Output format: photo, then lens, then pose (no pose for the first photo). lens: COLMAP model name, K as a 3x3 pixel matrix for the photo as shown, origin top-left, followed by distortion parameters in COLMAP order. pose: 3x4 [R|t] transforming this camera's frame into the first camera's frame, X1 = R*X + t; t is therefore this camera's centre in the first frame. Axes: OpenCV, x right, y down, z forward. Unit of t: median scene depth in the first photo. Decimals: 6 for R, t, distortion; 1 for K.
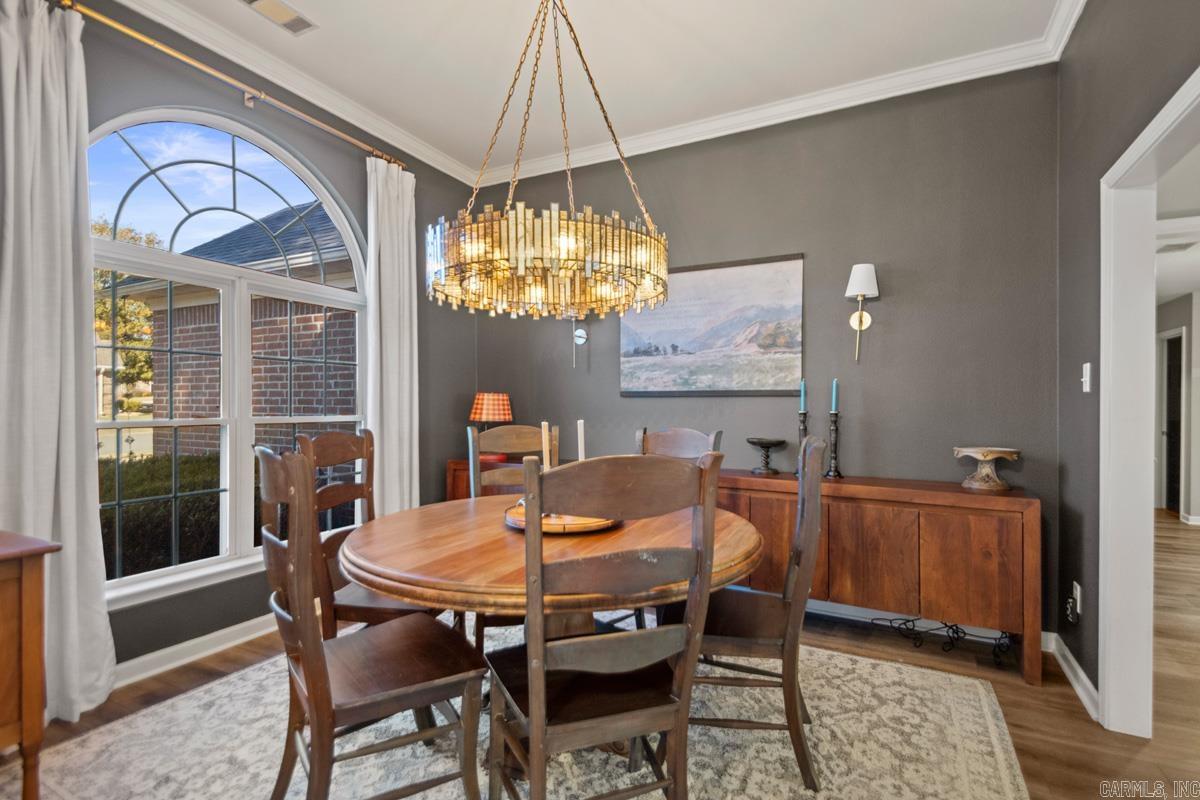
lens RADIAL K [[565.9, 0, 609.6], [0, 565.9, 404.8], [0, 0, 1]] dist [0.059645, -0.032704]
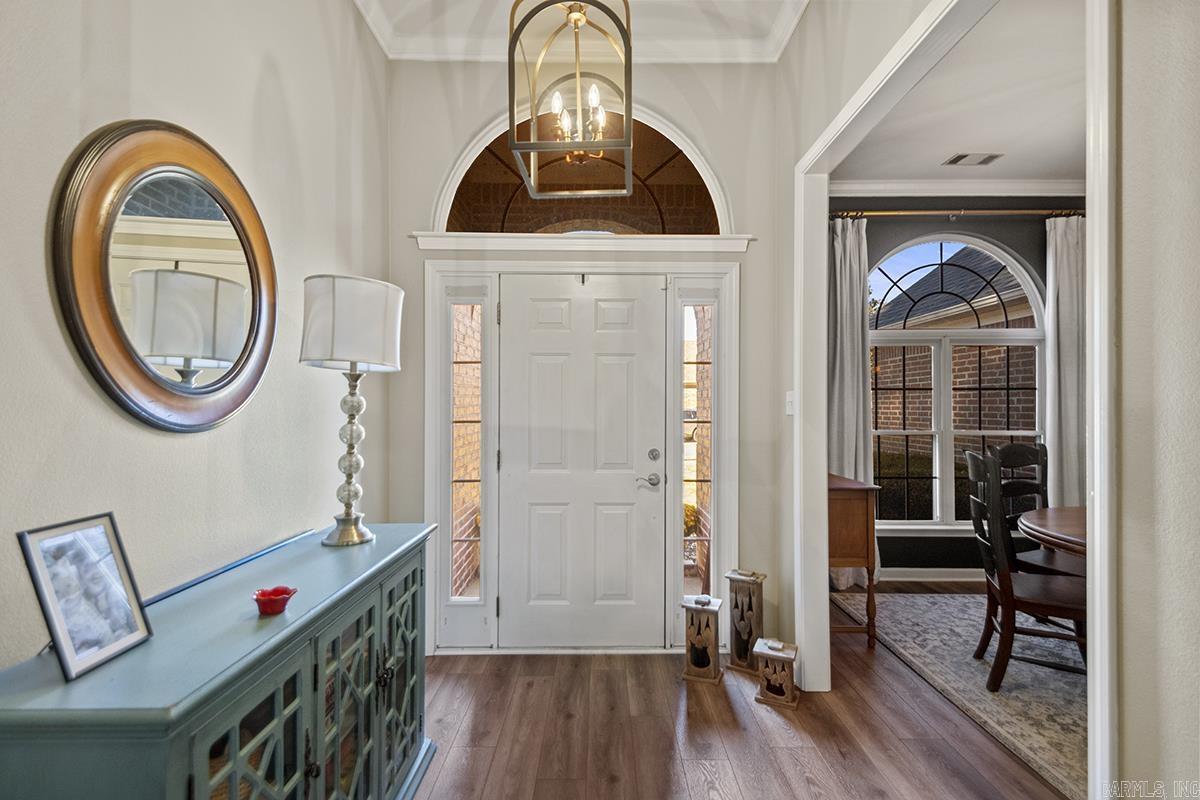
lens RADIAL K [[551.9, 0, 609.1], [0, 551.9, 401.2], [0, 0, 1]] dist [0.046275, -0.025060]
pose [[0.470582, -0.009579, -0.882304, 0.194149], [-0.003106, 0.999917, -0.012513, -0.027876], [0.882351, 0.008629, 0.470513, -0.381416]]
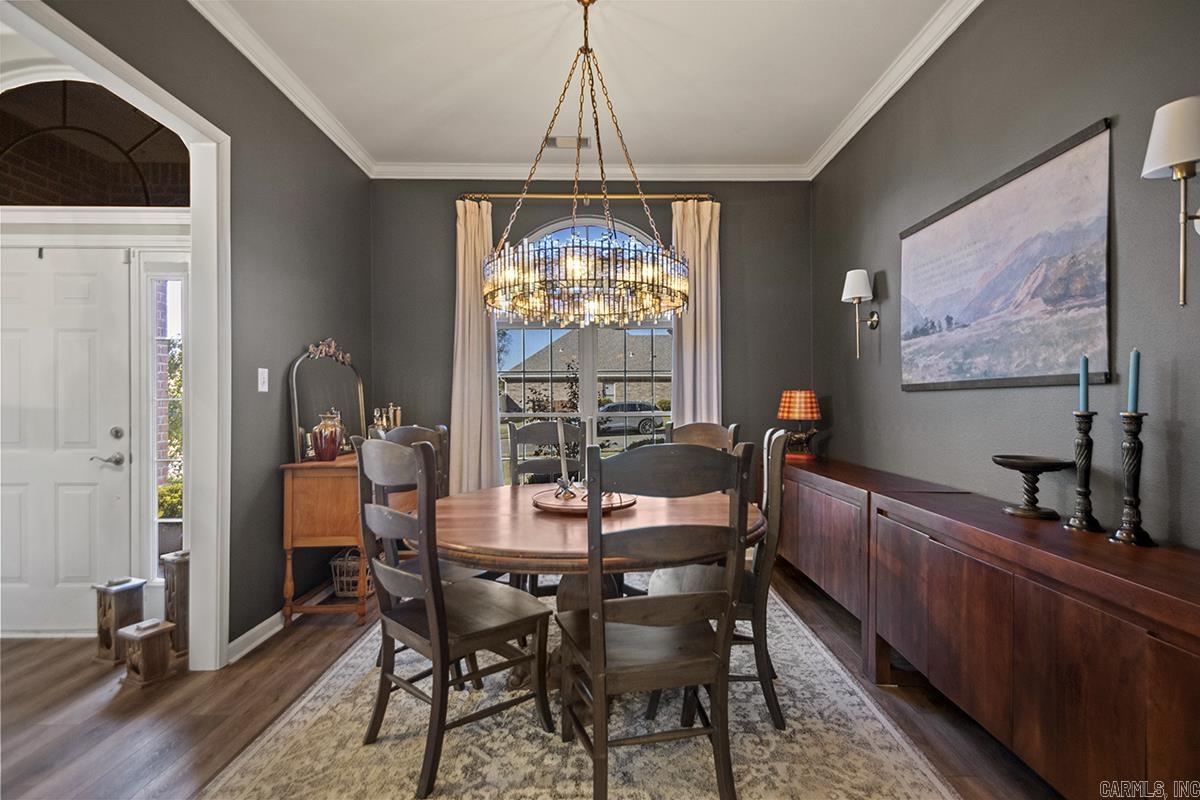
lens RADIAL K [[540.2, 0, 617.5], [0, 540.2, 400.4], [0, 0, 1]] dist [0.000983, -0.000167]
pose [[0.482452, -0.008632, -0.875880, 0.540202], [0.003255, 0.999962, -0.008062, 0.002888], [0.875916, 0.001038, 0.482462, 0.339248]]
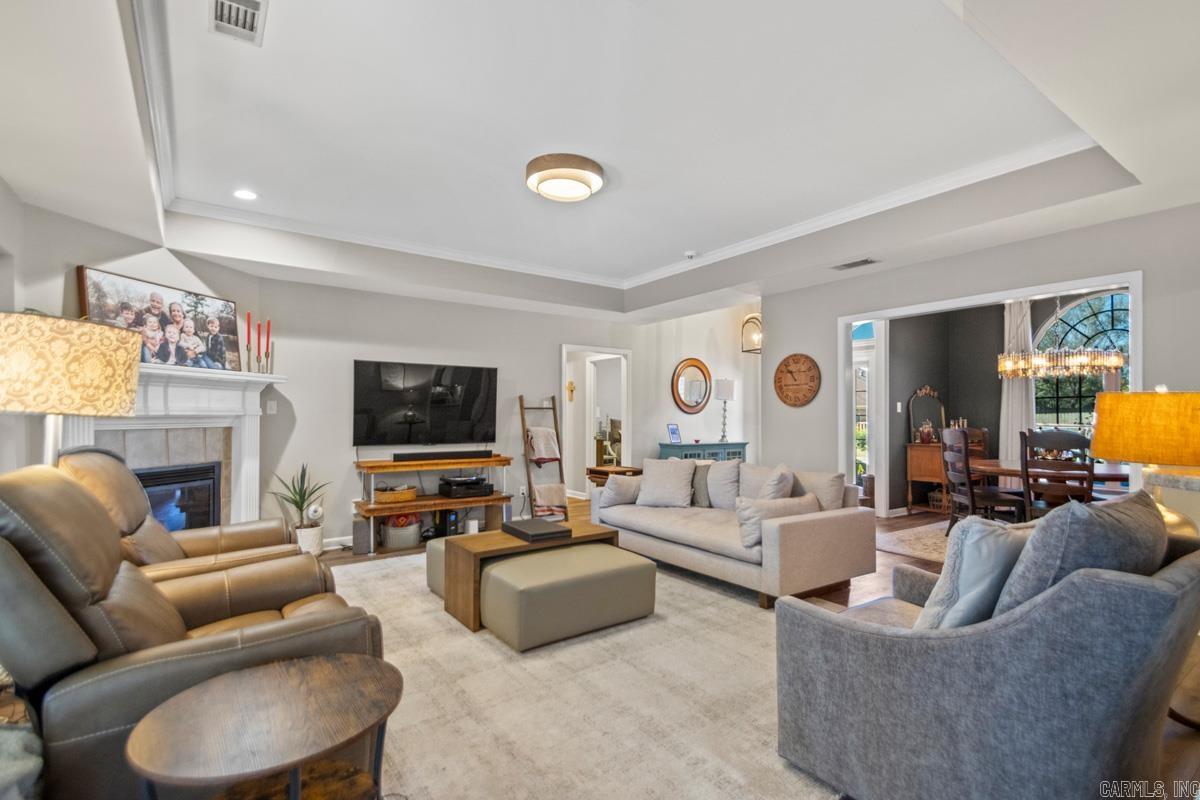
lens RADIAL K [[558.5, 0, 613.8], [0, 558.5, 410.1], [0, 0, 1]] dist [0.037465, -0.019902]
pose [[-0.452624, -0.016989, -0.891539, 1.813851], [-0.006707, 0.999855, -0.015648, 0.012650], [0.891676, -0.001103, -0.452673, 0.267092]]
